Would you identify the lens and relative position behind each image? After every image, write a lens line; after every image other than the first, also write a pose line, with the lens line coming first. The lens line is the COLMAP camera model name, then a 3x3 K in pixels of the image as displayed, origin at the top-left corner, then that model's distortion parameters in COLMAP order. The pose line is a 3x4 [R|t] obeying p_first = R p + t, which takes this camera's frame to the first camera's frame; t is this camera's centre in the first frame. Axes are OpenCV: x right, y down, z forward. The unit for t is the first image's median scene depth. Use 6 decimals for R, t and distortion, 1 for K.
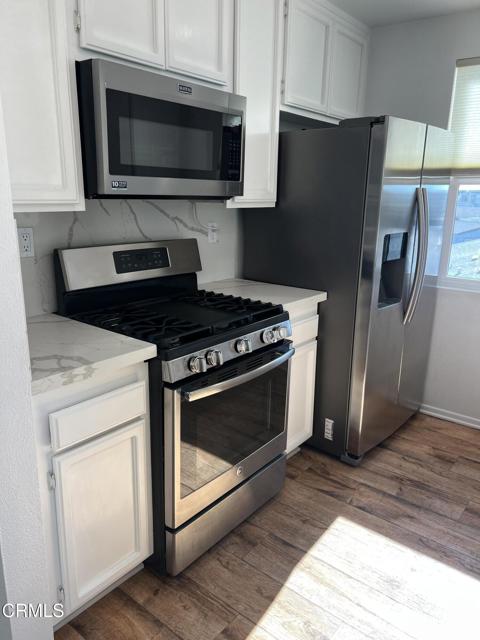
lens RADIAL K [[484.2, 0, 240.0], [0, 484.2, 320.0], [0, 0, 1]] dist [0.010135, 0.002359]
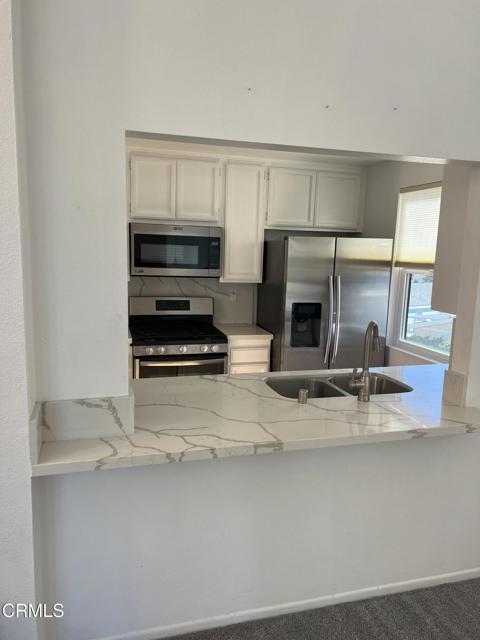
lens RADIAL K [[475.0, 0, 240.0], [0, 475.0, 320.0], [0, 0, 1]] dist [0.075123, -0.167881]
pose [[0.831857, 0.089712, -0.547691, 0.991319], [-0.157520, 0.984431, -0.077997, 0.040731], [0.532167, 0.151155, 0.833037, -0.433697]]
